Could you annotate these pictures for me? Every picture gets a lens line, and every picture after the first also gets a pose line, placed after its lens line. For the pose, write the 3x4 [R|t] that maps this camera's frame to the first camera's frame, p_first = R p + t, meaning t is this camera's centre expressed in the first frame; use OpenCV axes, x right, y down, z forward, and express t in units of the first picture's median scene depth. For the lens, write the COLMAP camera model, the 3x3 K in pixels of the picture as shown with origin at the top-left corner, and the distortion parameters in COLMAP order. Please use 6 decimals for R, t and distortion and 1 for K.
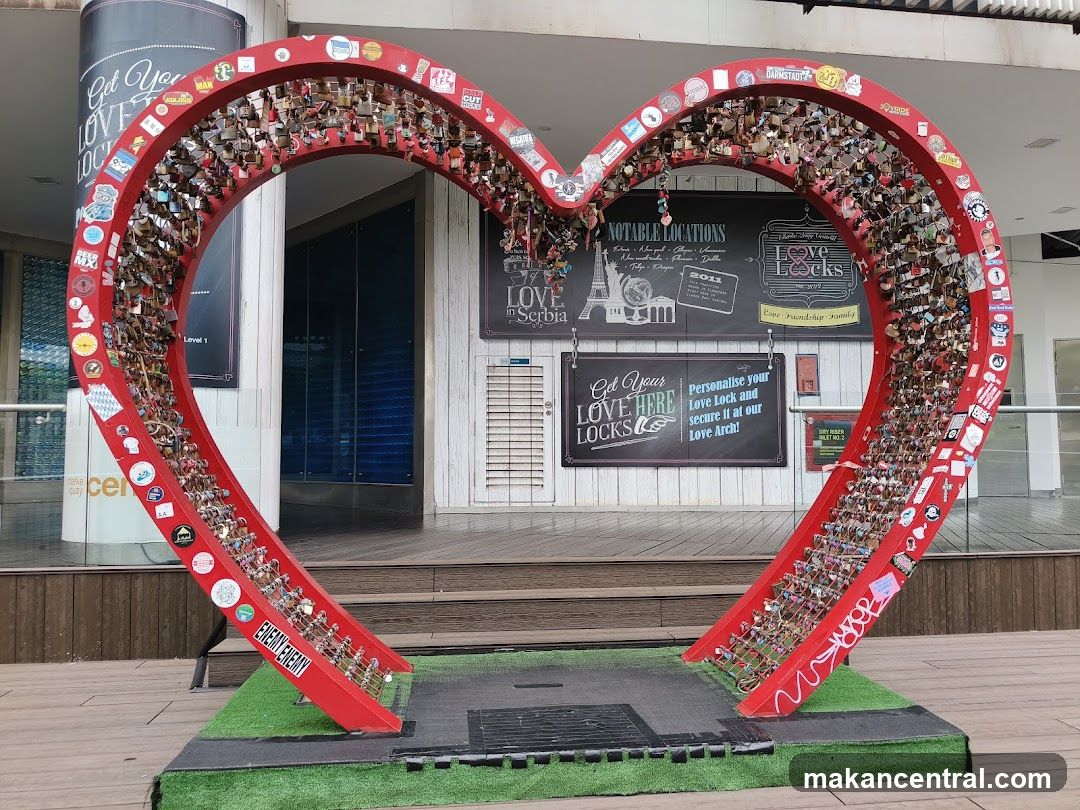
lens RADIAL K [[734.5, 0, 539.0], [0, 734.5, 409.3], [0, 0, 1]] dist [0.051334, -0.051150]
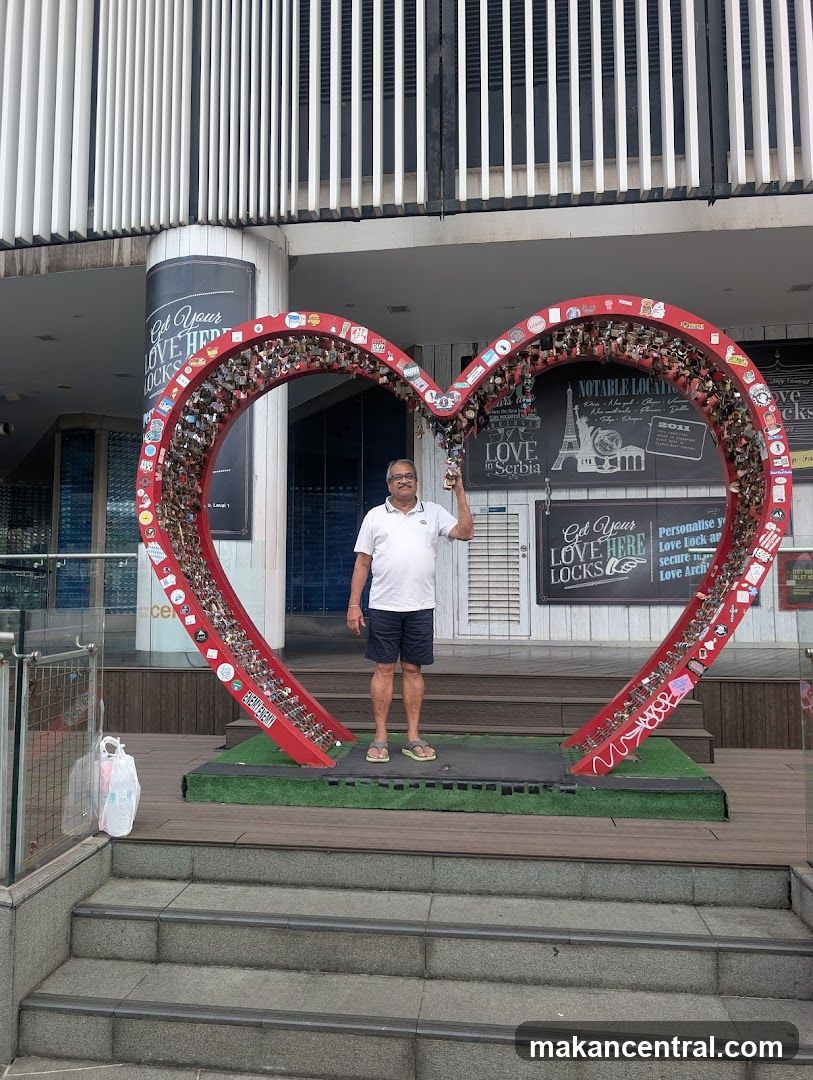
lens RADIAL K [[766.4, 0, 406.5], [0, 766.4, 540.0], [0, 0, 1]] dist [0.014316, -0.004866]
pose [[0.972586, -0.013513, -0.232152, 0.109102], [0.009966, 0.999815, -0.016446, -0.001521], [0.232331, 0.013681, 0.972541, -0.164191]]
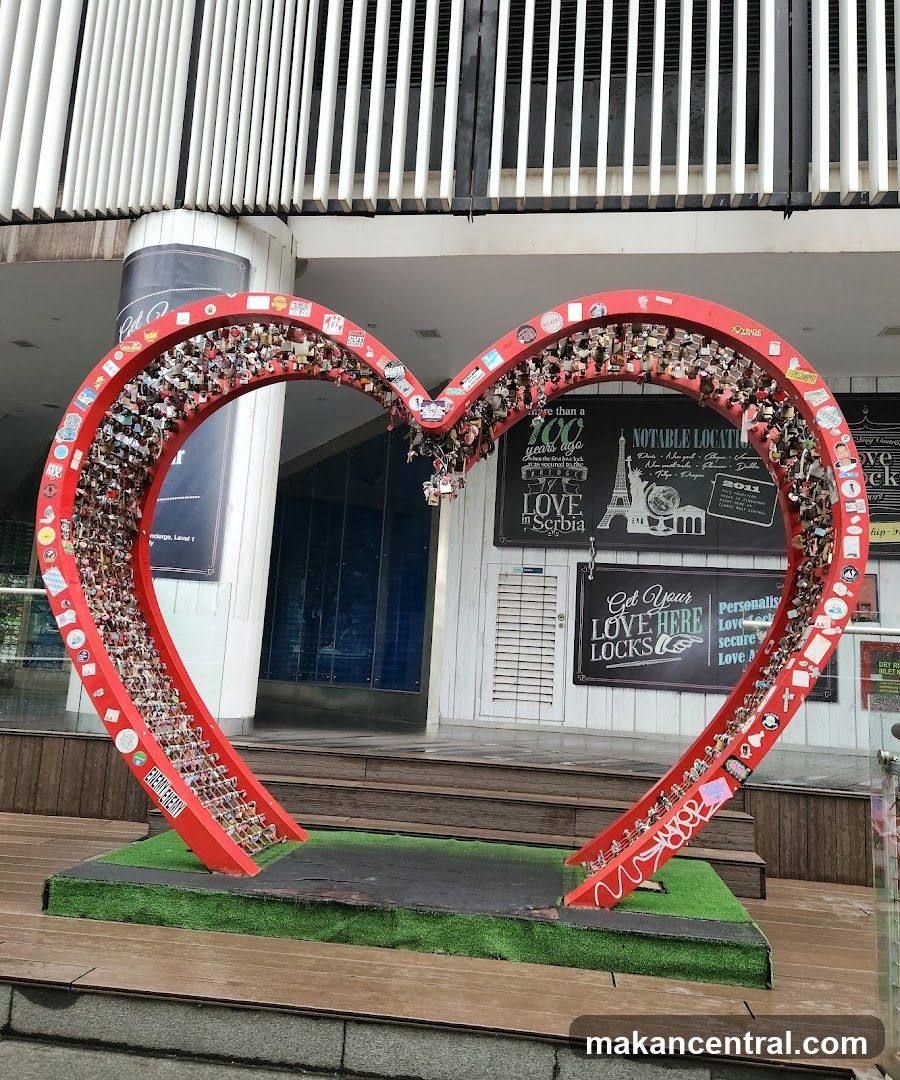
lens RADIAL K [[826.5, 0, 461.9], [0, 826.5, 548.0], [0, 0, 1]] dist [0.094733, -0.082320]
pose [[0.971947, 0.024194, -0.233951, 0.137128], [-0.047374, 0.994447, -0.093977, 0.011670], [0.230379, 0.102424, 0.967696, -0.076922]]
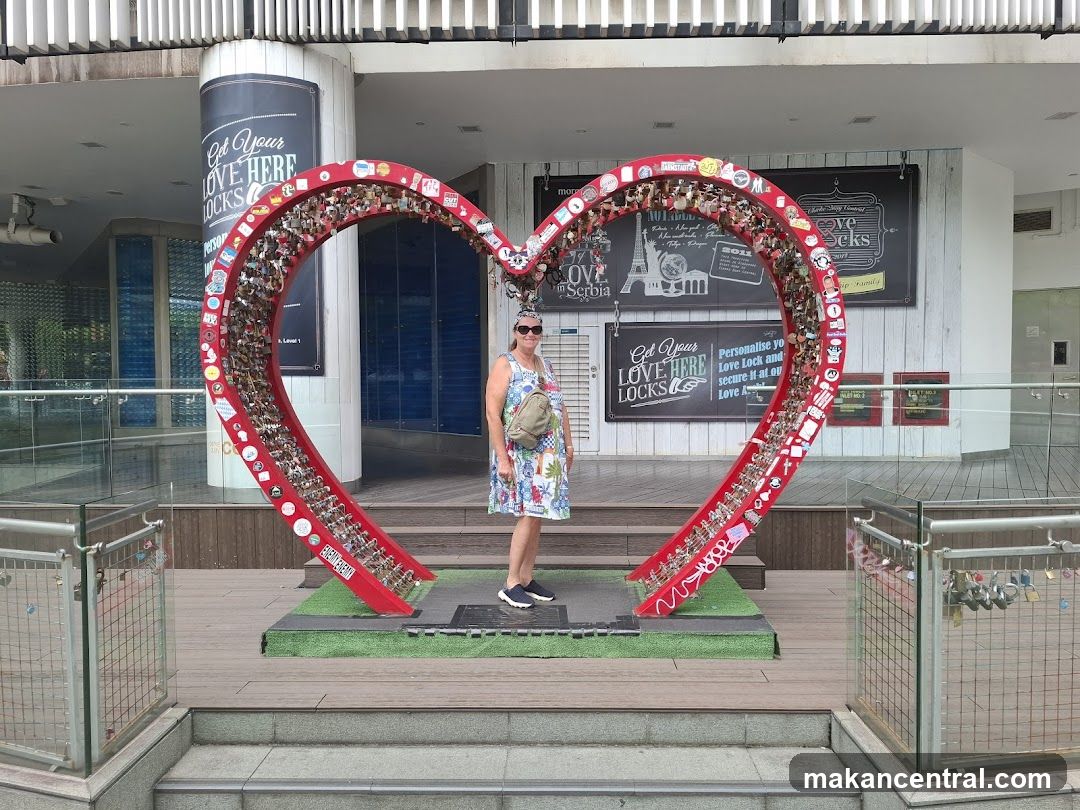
lens RADIAL K [[729.1, 0, 553.0], [0, 729.1, 411.3], [0, 0, 1]] dist [0.121218, -0.161947]
pose [[0.990714, 0.002851, -0.135933, 0.106921], [0.009825, 0.995665, 0.092492, -0.046722], [0.135607, -0.092968, 0.986391, -0.155407]]
